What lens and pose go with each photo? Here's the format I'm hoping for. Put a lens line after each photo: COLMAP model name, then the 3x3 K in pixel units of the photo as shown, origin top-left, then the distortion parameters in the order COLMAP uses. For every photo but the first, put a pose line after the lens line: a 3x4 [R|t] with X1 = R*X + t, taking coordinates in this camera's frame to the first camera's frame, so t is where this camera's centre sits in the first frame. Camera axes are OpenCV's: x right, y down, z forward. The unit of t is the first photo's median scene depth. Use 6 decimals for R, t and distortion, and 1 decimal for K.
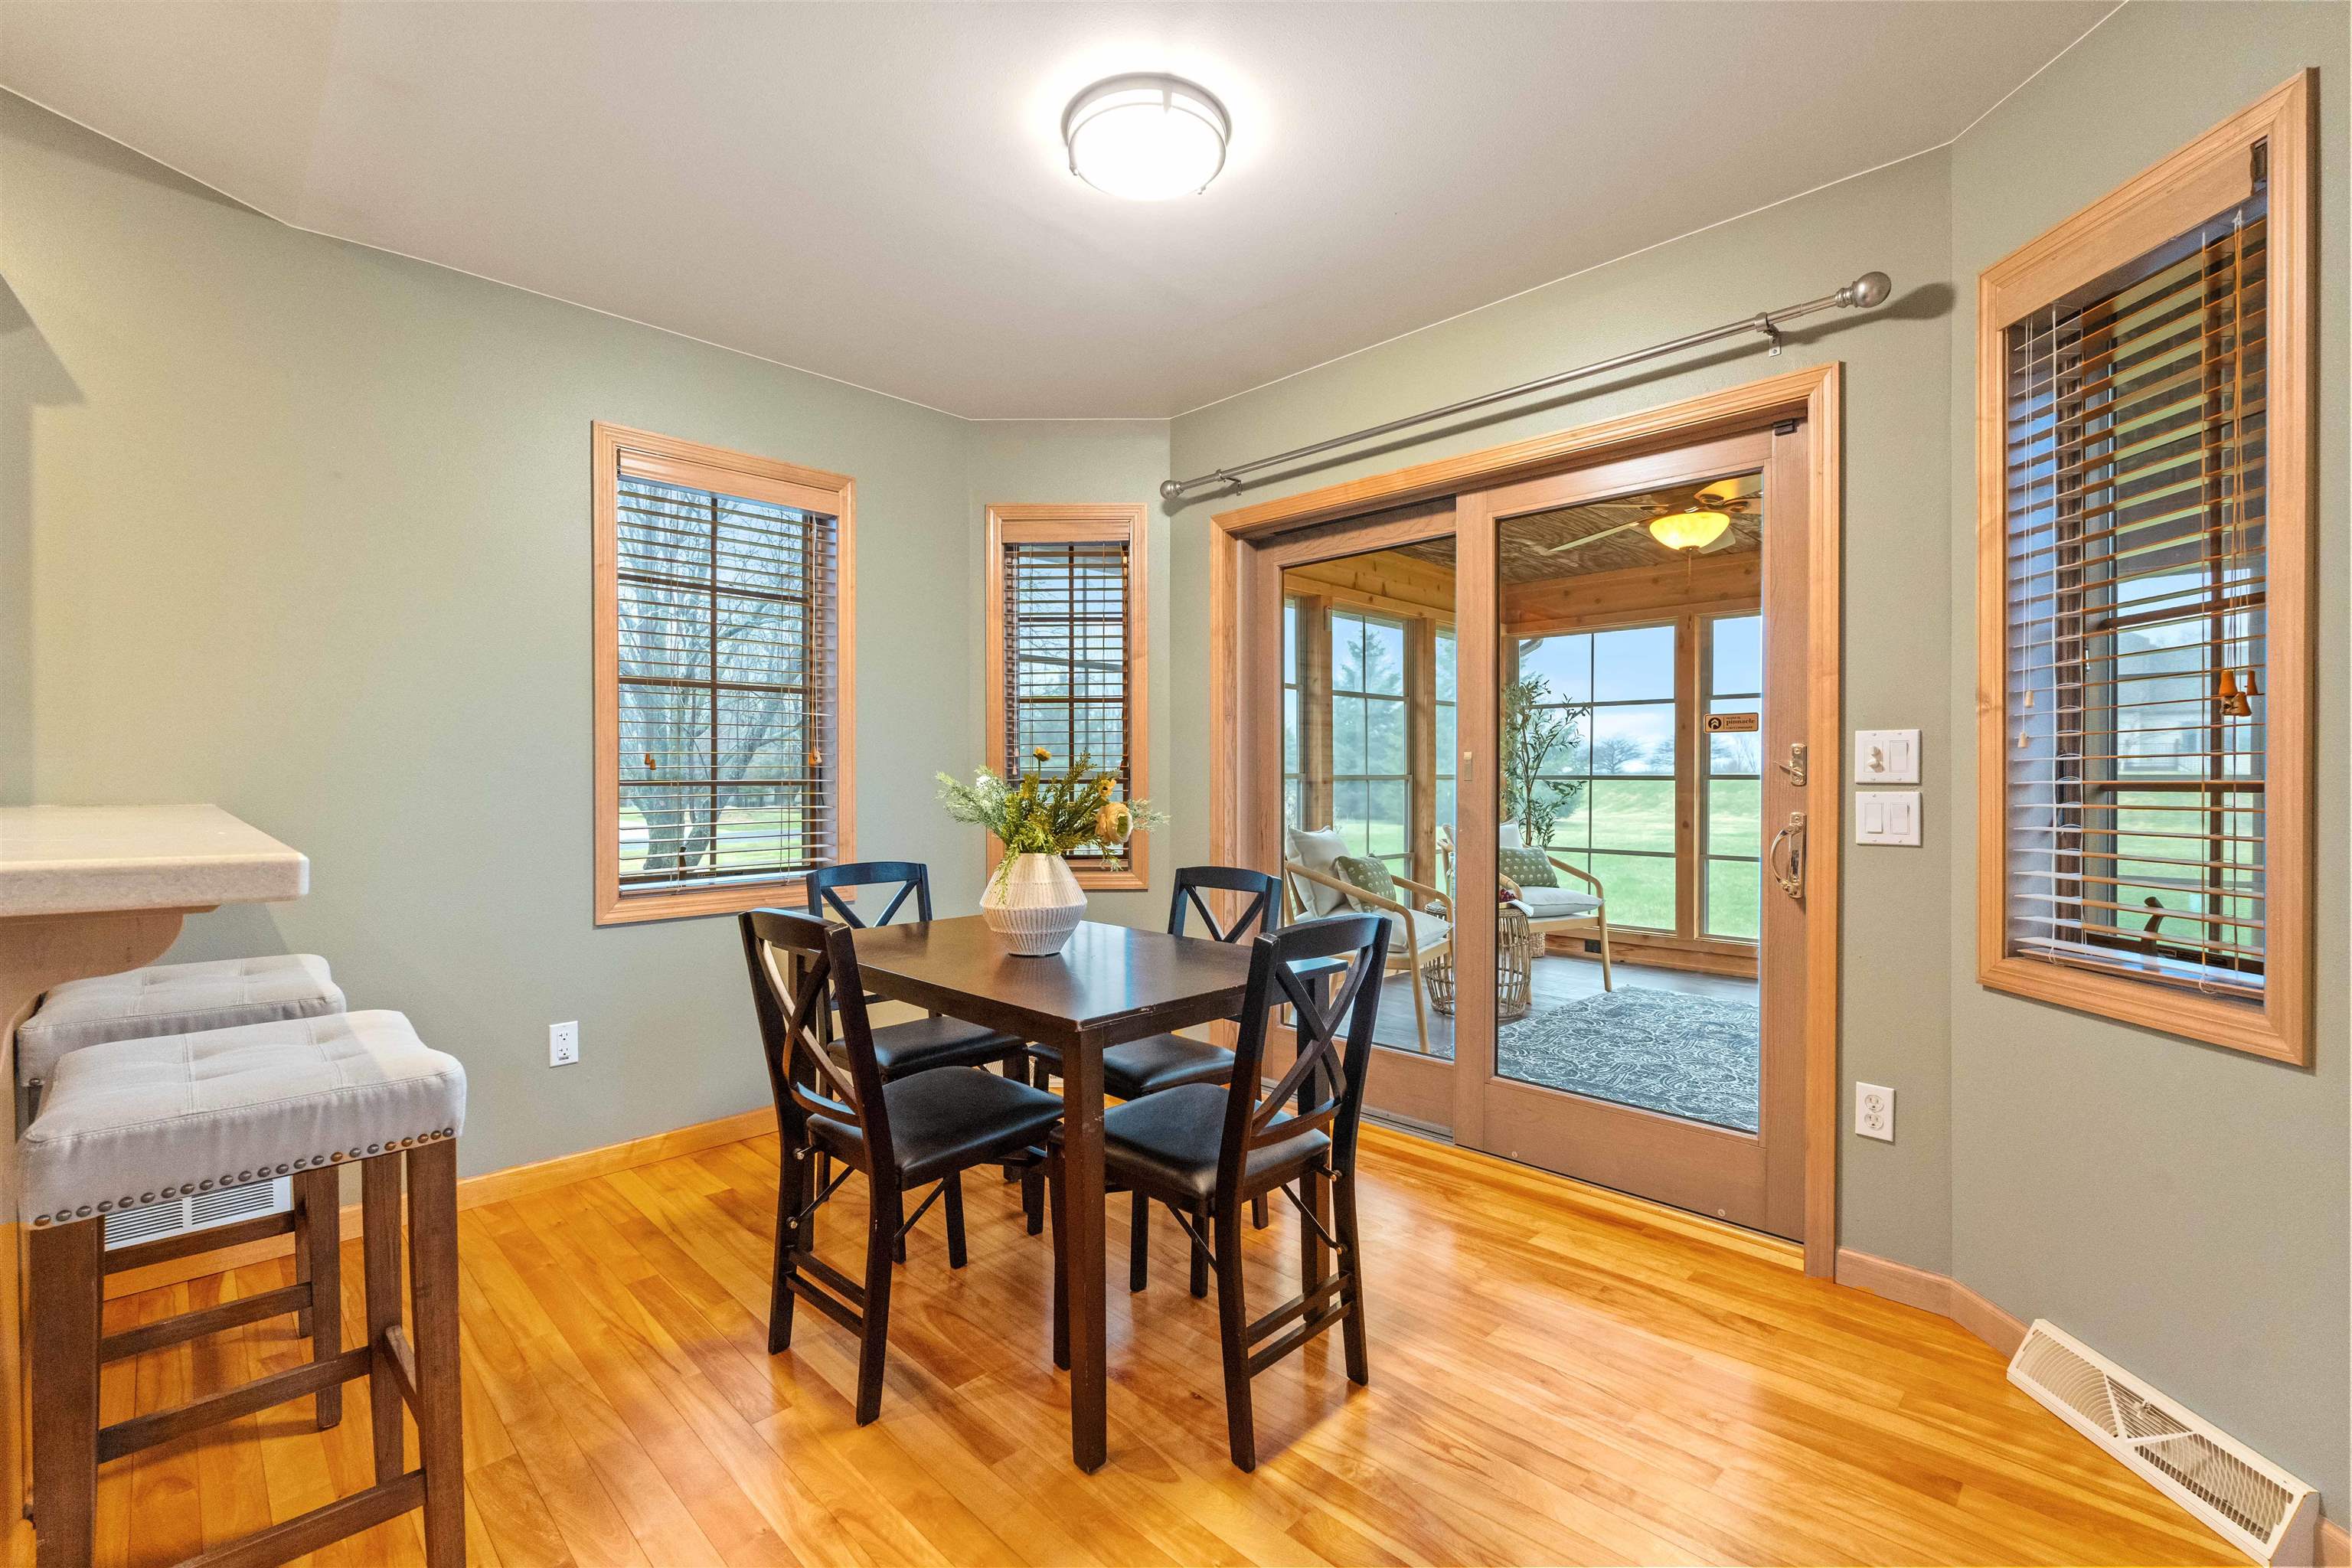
lens RADIAL K [[1026.4, 0, 1176.0], [0, 1026.4, 784.0], [0, 0, 1]] dist [-0.001119, -0.000144]
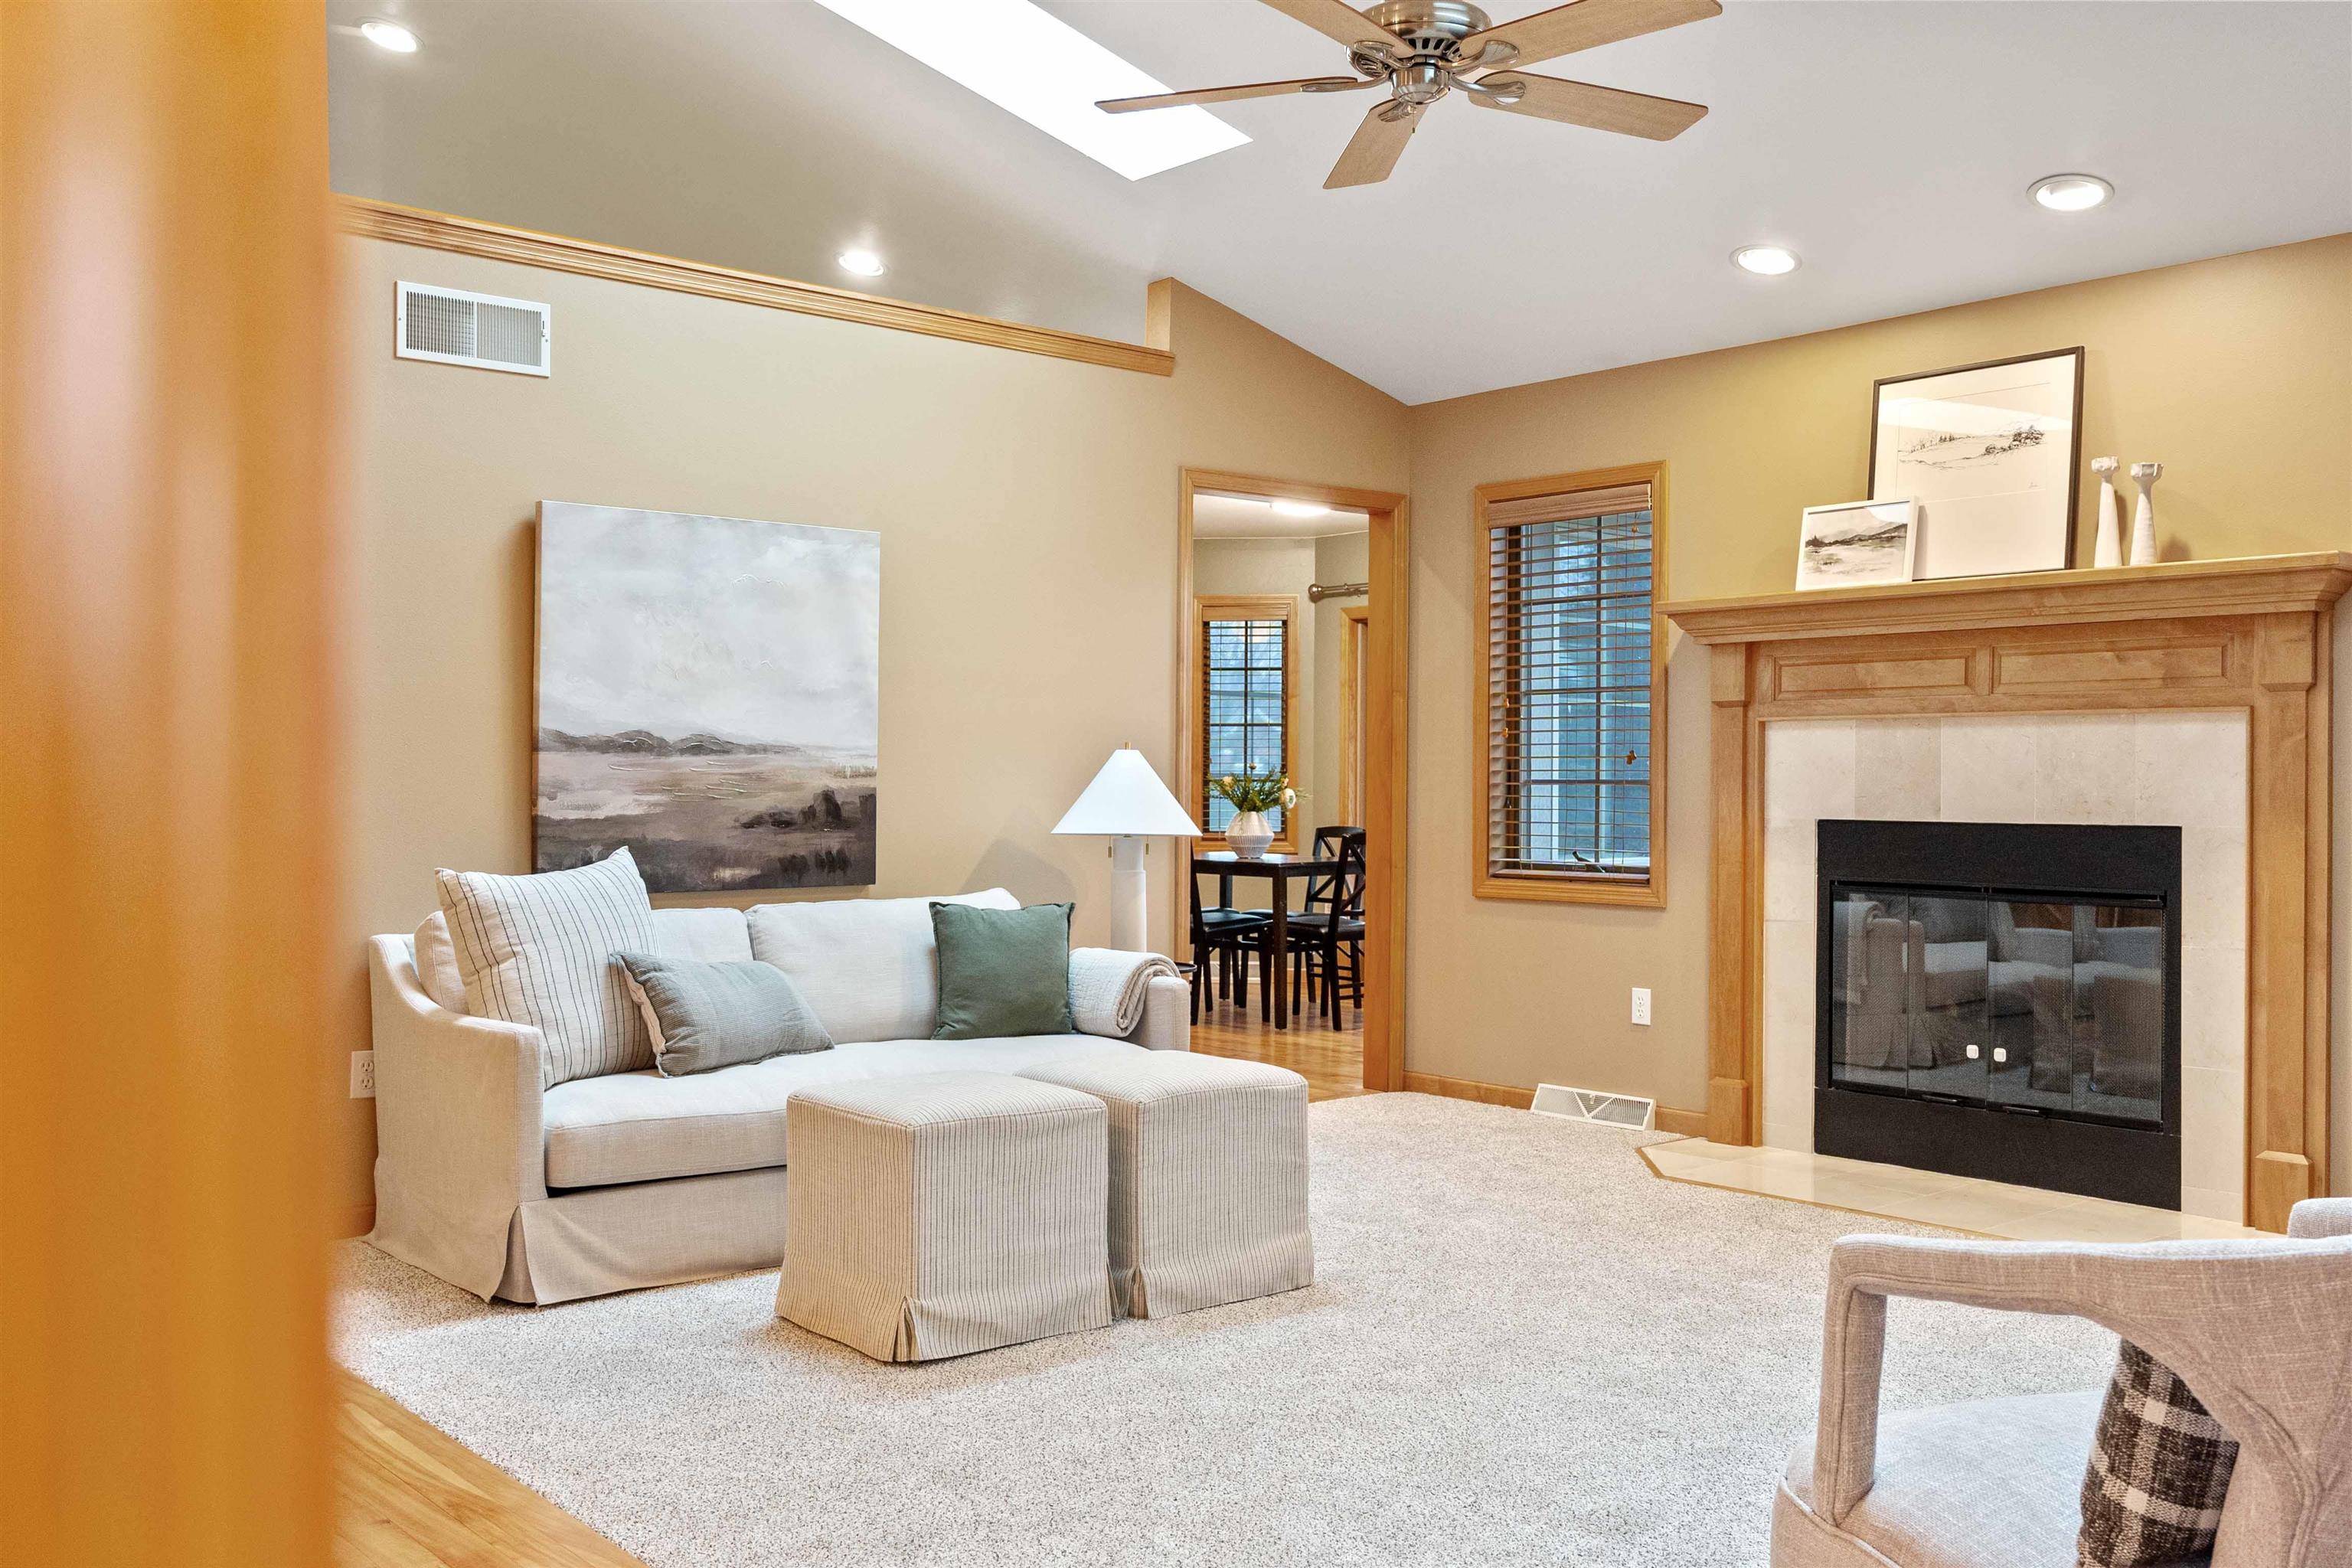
lens RADIAL K [[2028.6, 0, 1176.0], [0, 2028.6, 784.0], [0, 0, 1]] dist [0.001157, 0.000436]
pose [[0.997221, 0.004752, -0.074346, 0.014893], [-0.004984, 0.999983, -0.002924, 0.013363], [0.074331, 0.003286, 0.997228, -2.072878]]
